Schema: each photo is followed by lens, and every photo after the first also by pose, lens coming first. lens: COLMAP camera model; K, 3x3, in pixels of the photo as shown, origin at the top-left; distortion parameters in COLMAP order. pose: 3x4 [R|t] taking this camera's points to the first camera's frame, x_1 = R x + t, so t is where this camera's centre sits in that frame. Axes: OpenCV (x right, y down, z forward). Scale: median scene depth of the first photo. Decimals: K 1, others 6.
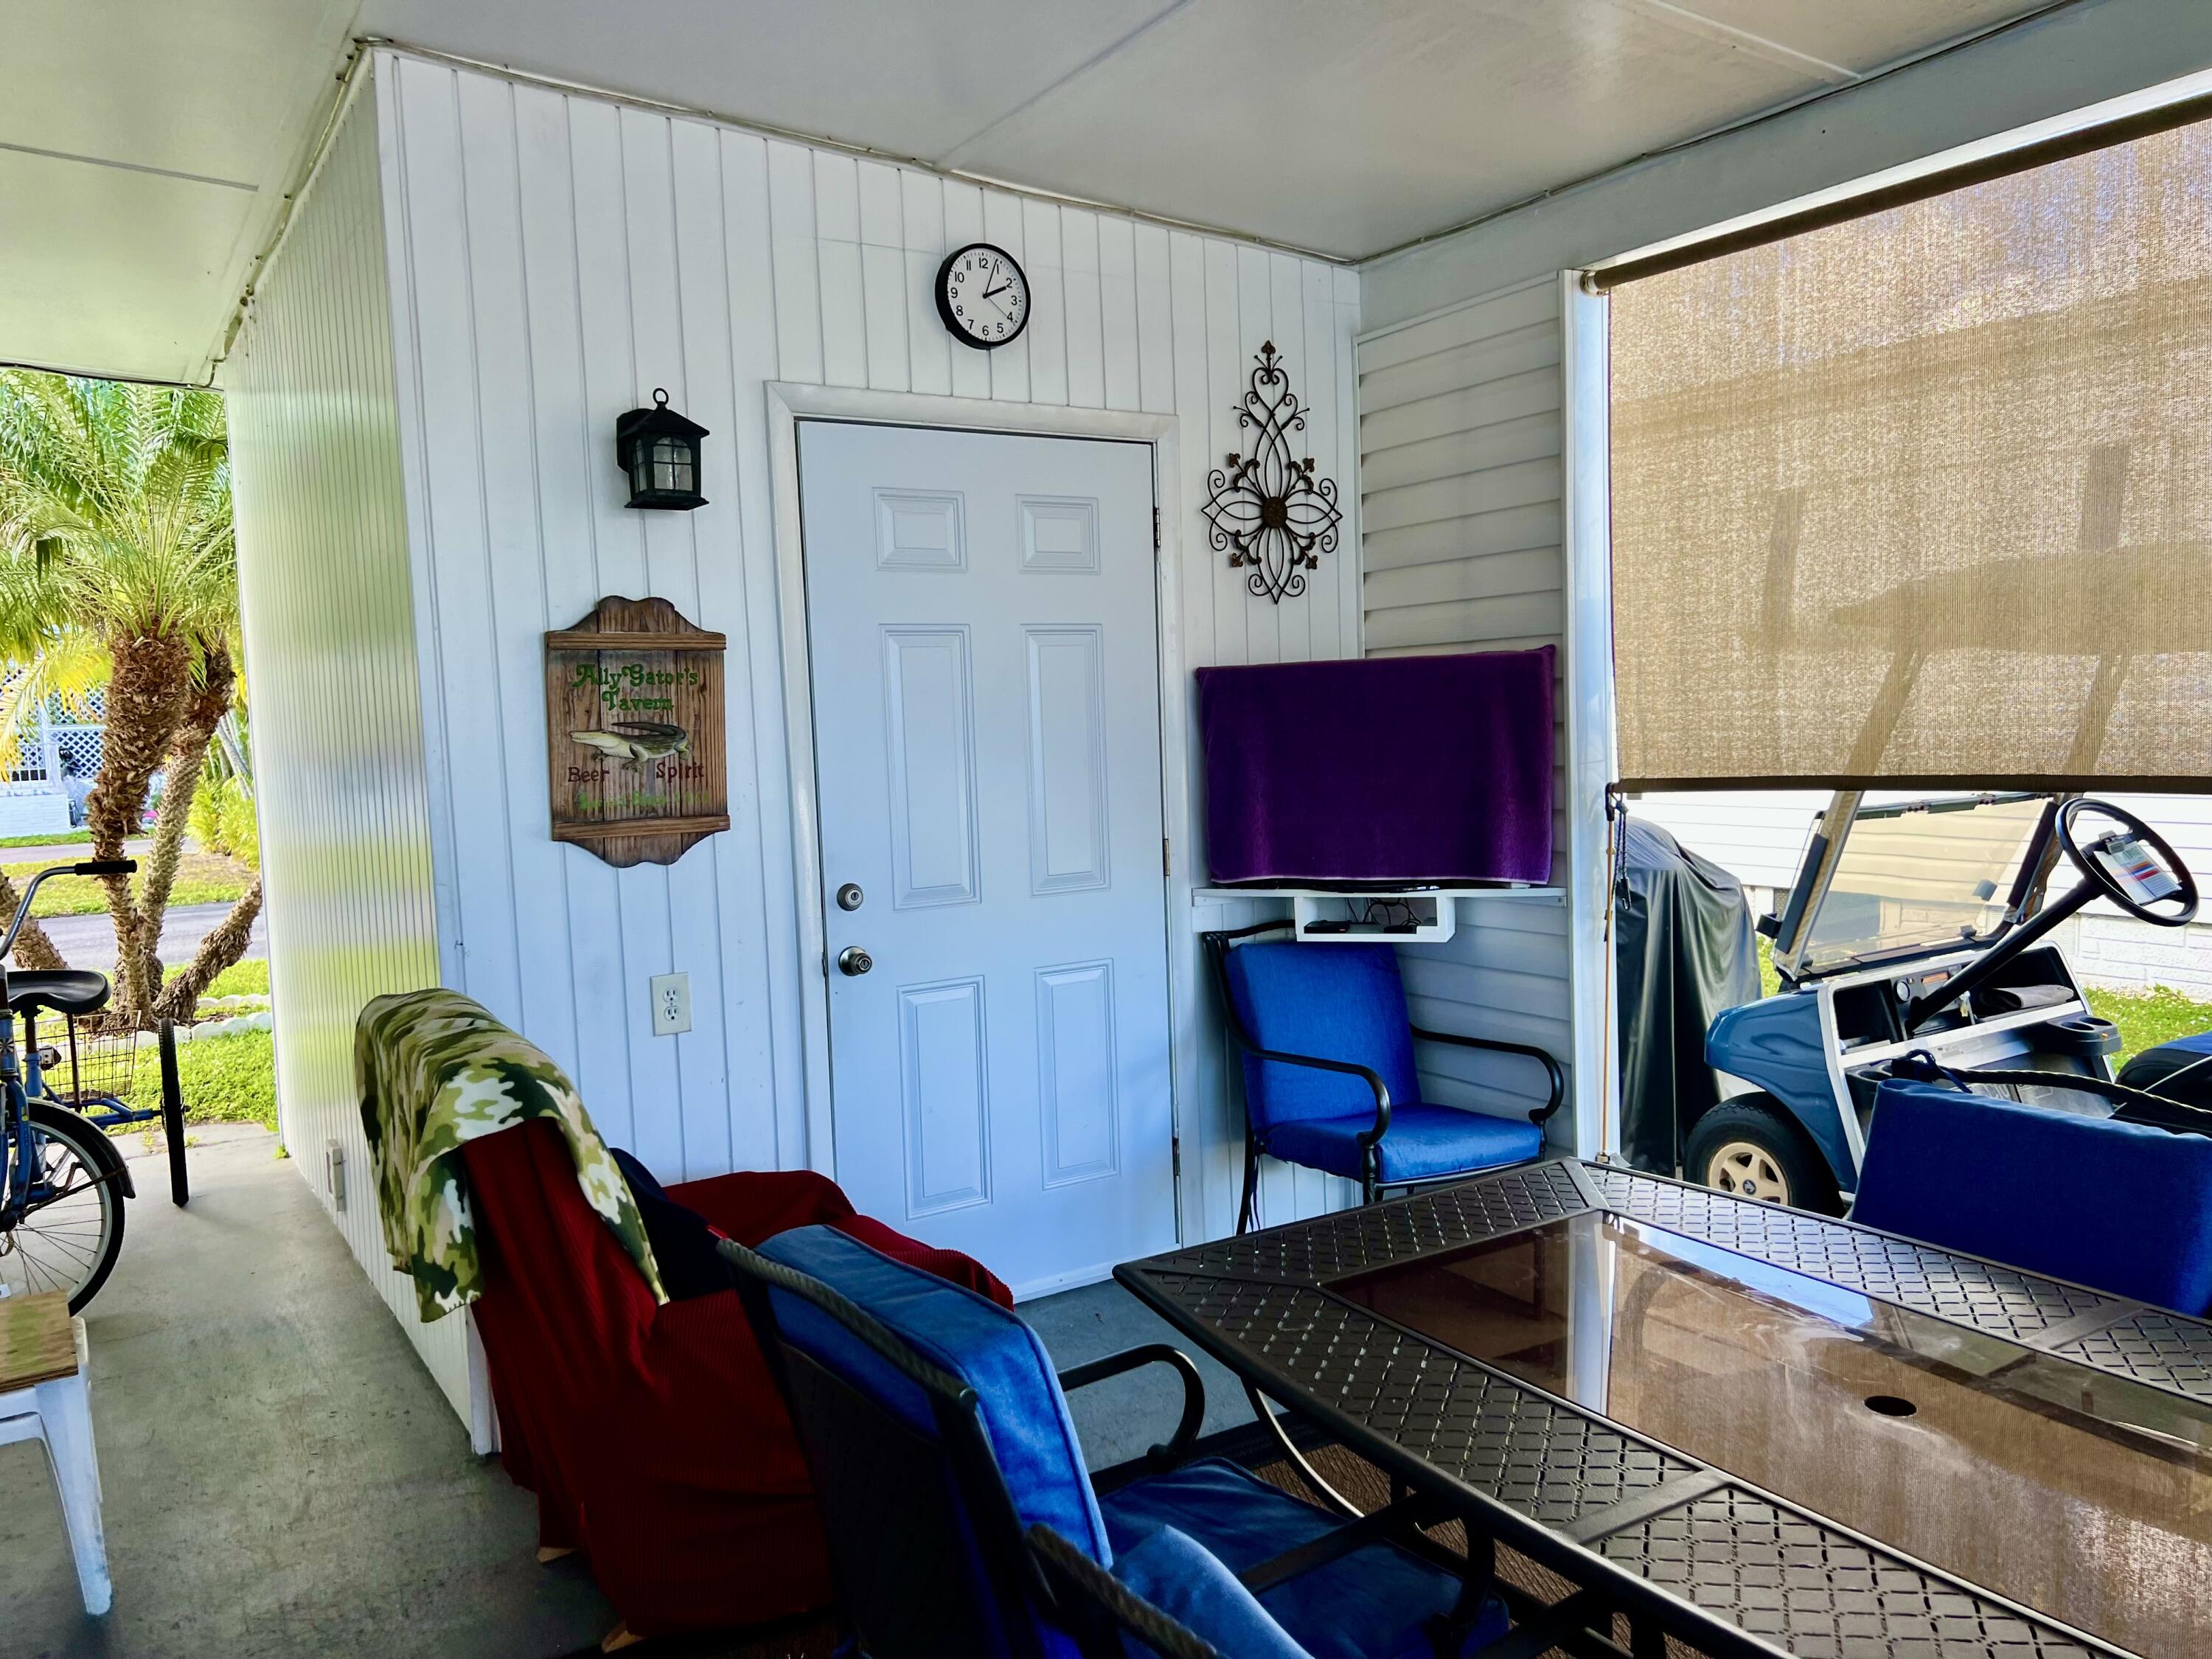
lens RADIAL K [[1672.3, 0, 1116.6], [0, 1672.3, 843.3], [0, 0, 1]] dist [0.068784, -0.087439]
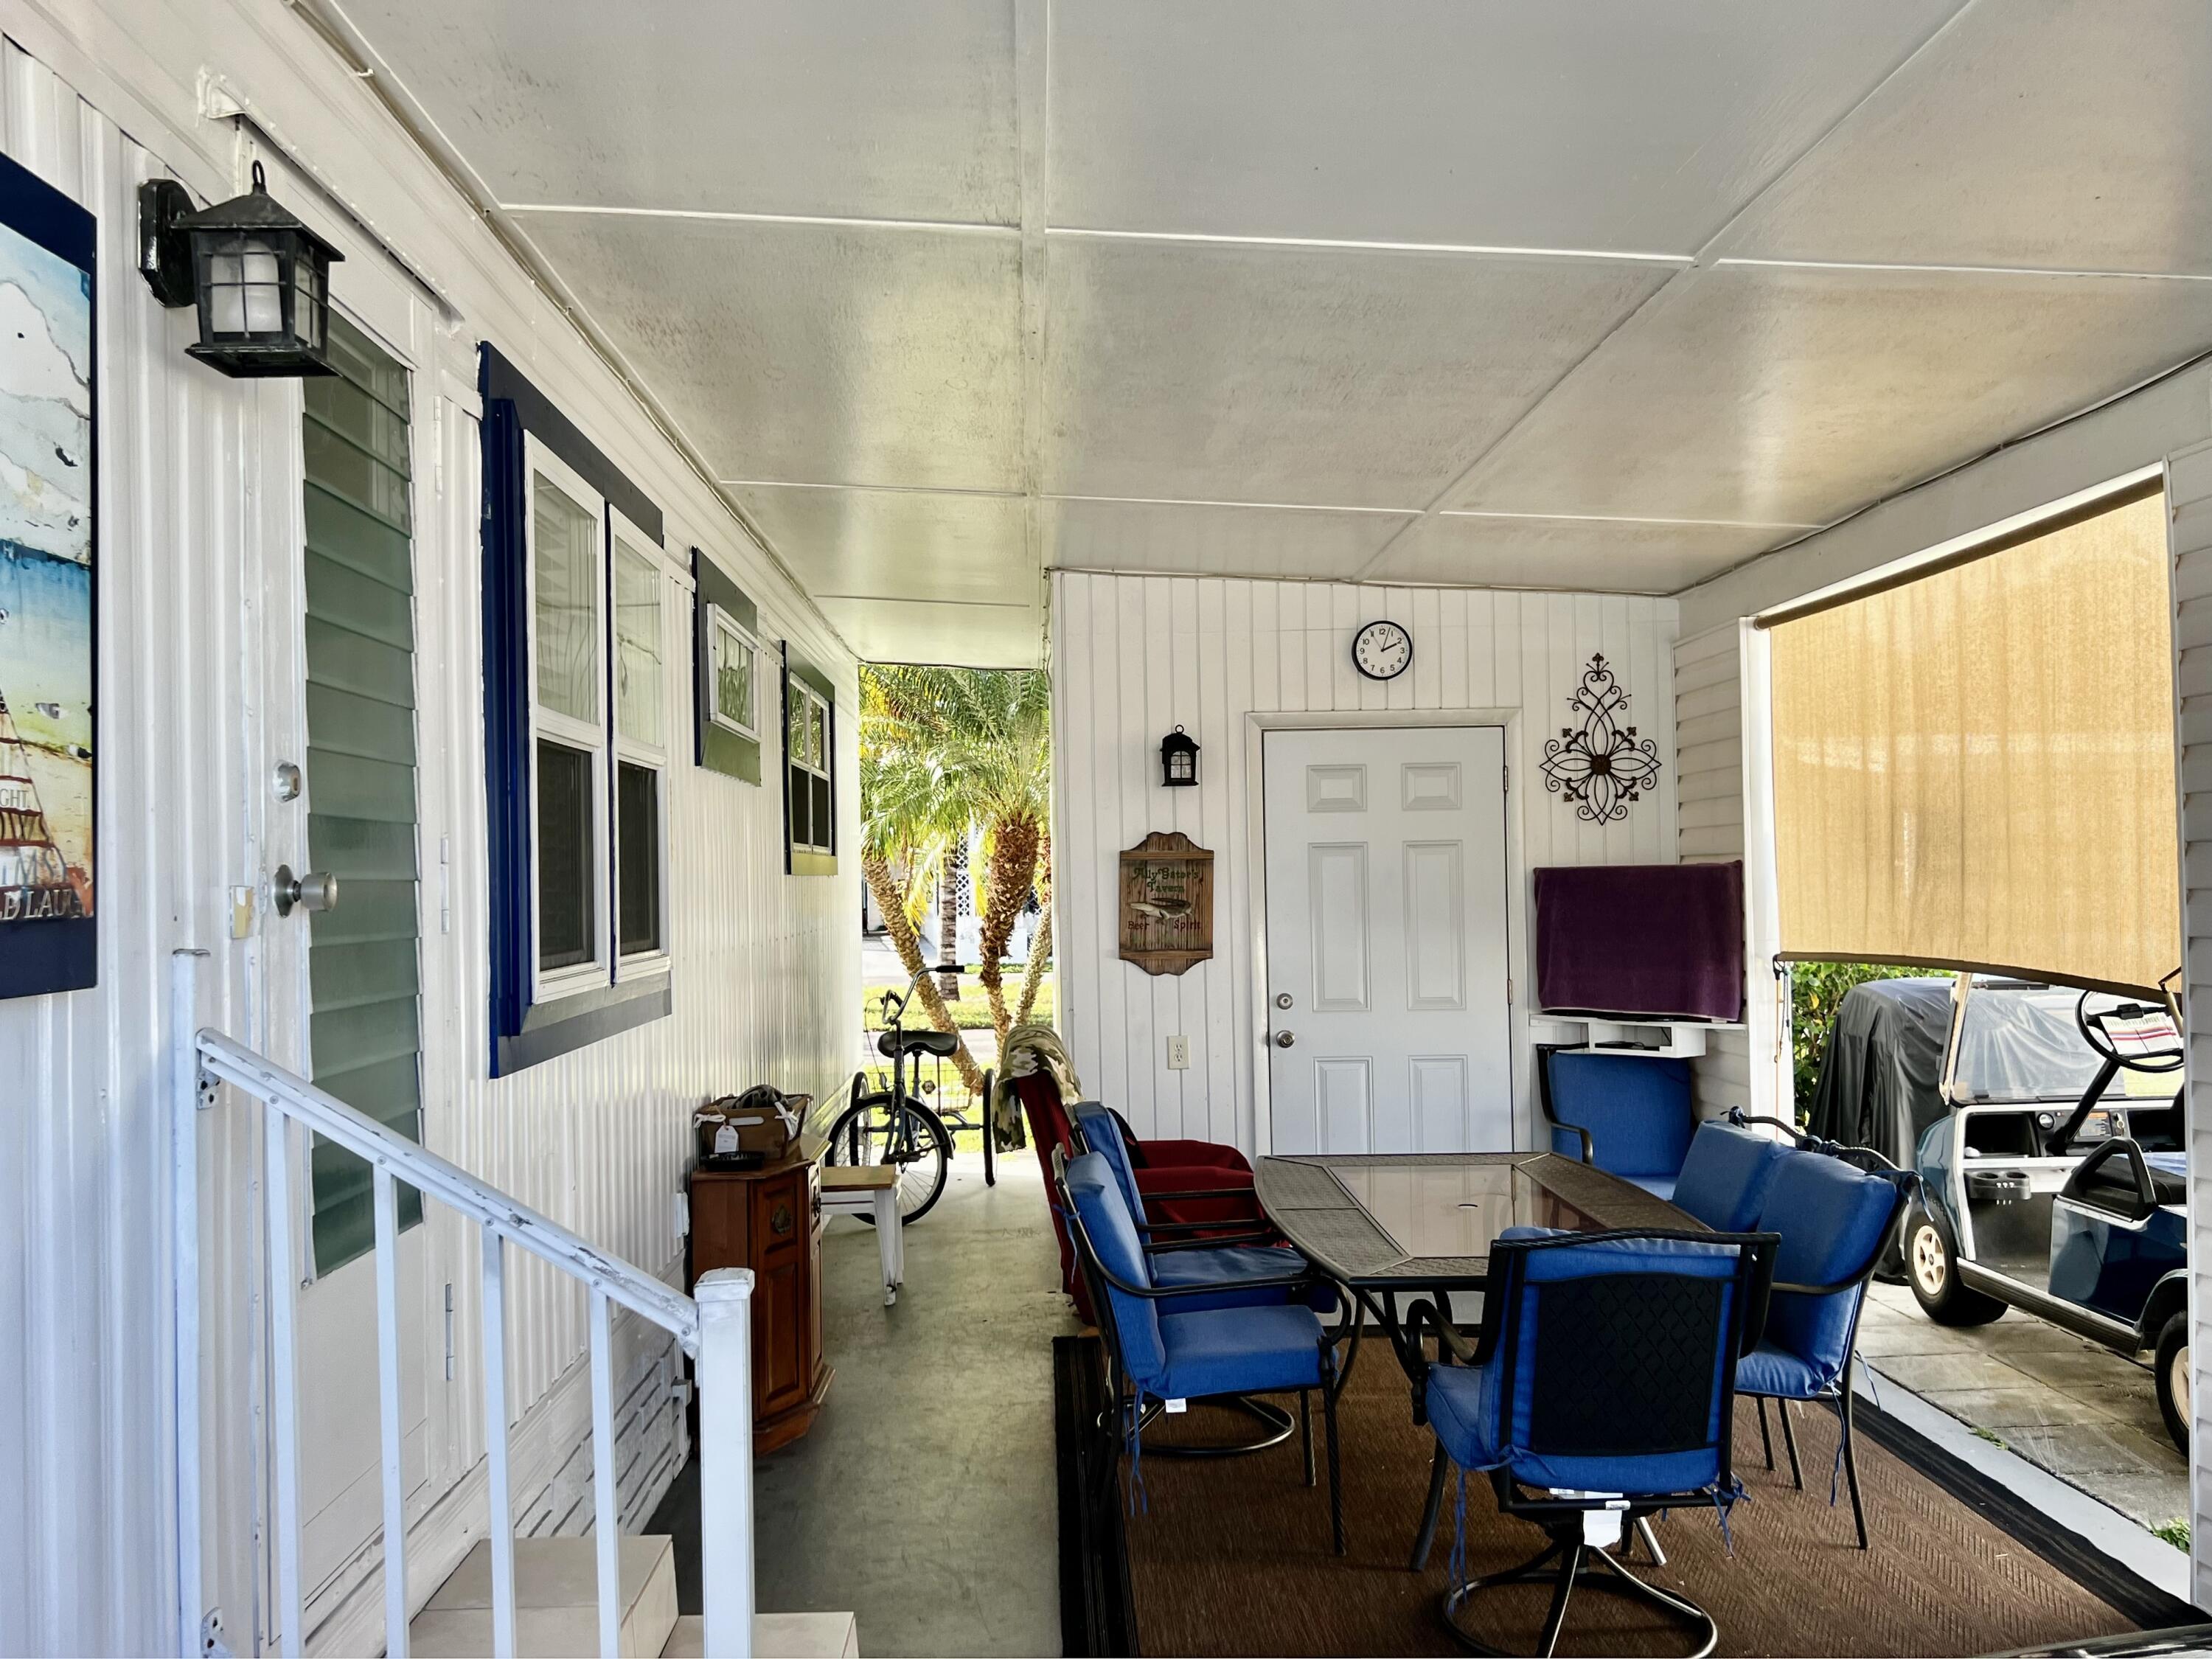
lens RADIAL K [[1999.6, 0, 1108.0], [0, 1999.6, 831.9], [0, 0, 1]] dist [0.071927, -0.008446]
pose [[0.862290, 0.007862, -0.506353, 0.644090], [-0.052909, 0.995806, -0.074639, 0.019533], [0.503643, 0.091151, 0.859090, -0.778086]]
